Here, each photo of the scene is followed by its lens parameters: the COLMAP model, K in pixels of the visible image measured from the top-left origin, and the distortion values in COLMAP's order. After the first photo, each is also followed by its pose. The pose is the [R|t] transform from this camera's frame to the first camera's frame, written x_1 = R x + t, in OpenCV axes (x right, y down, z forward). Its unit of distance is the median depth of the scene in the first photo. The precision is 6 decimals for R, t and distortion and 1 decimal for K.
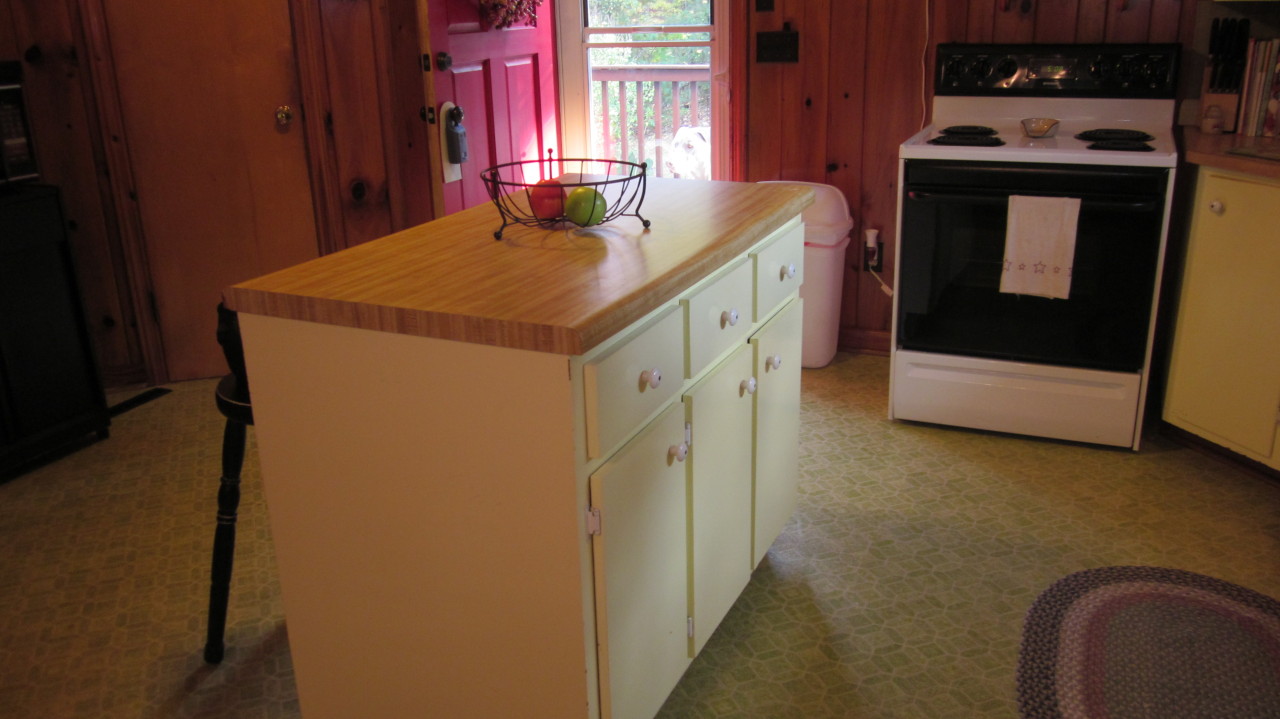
lens RADIAL K [[1057.6, 0, 633.4], [0, 1057.6, 360.9], [0, 0, 1]] dist [-0.038788, -0.000439]
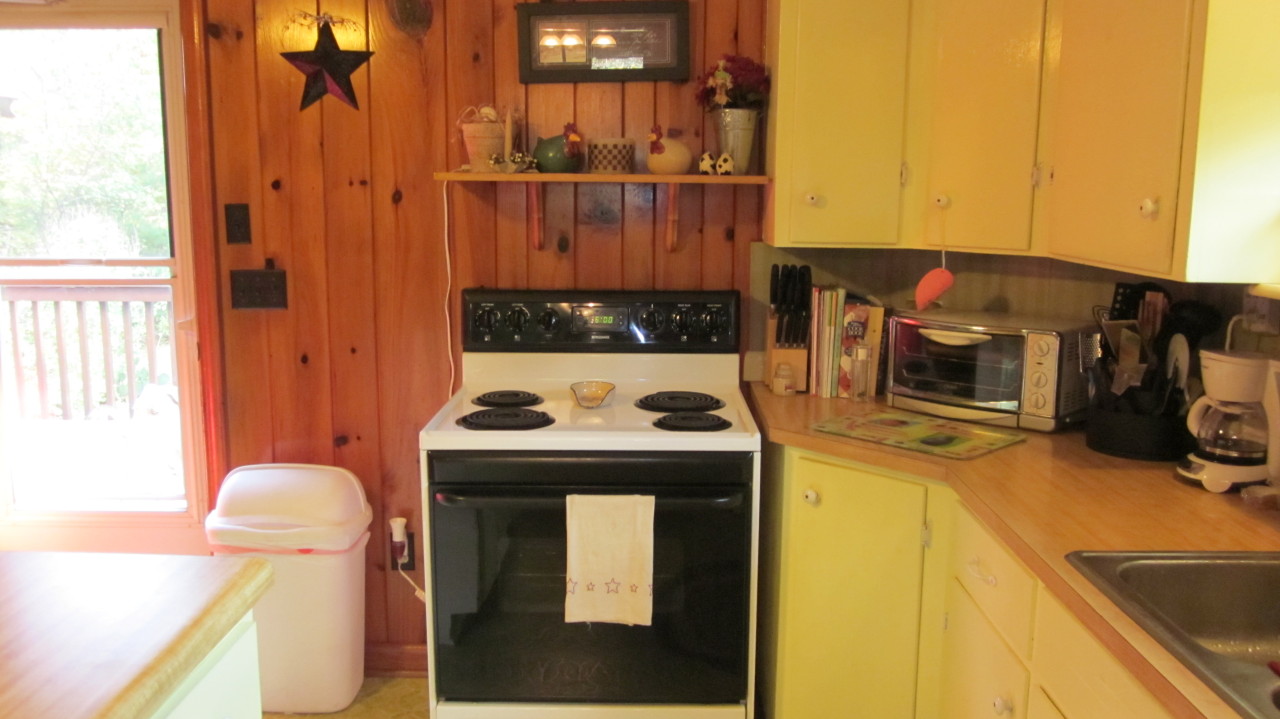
lens RADIAL K [[1057.6, 0, 633.4], [0, 1057.6, 360.9], [0, 0, 1]] dist [-0.038788, -0.000439]
pose [[0.914025, -0.030536, 0.404507, 0.086930], [0.101791, 0.982524, -0.155836, -0.116613], [-0.392680, 0.183613, 0.901160, 0.249003]]
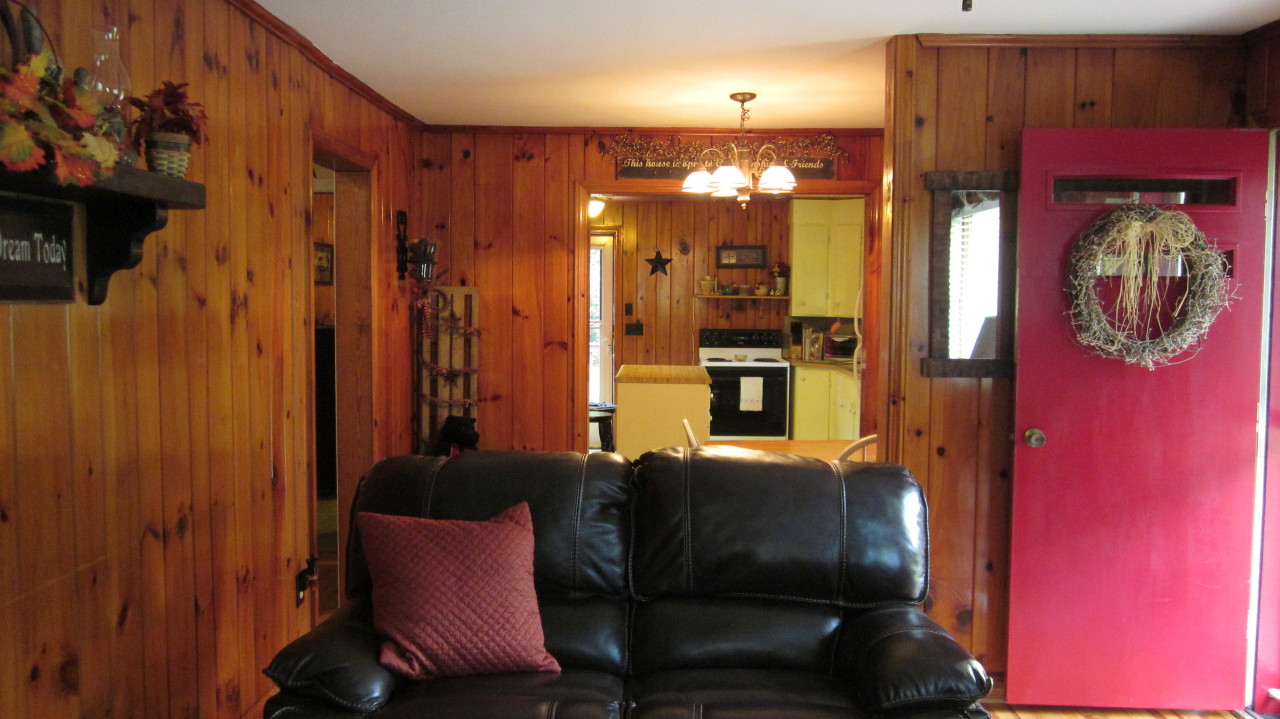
lens RADIAL K [[1057.6, 0, 633.4], [0, 1057.6, 360.9], [0, 0, 1]] dist [-0.038788, -0.000439]
pose [[0.913801, 0.012623, 0.405966, -1.030396], [0.098376, 0.962877, -0.251377, 0.472569], [-0.394068, 0.269646, 0.878636, -1.384120]]
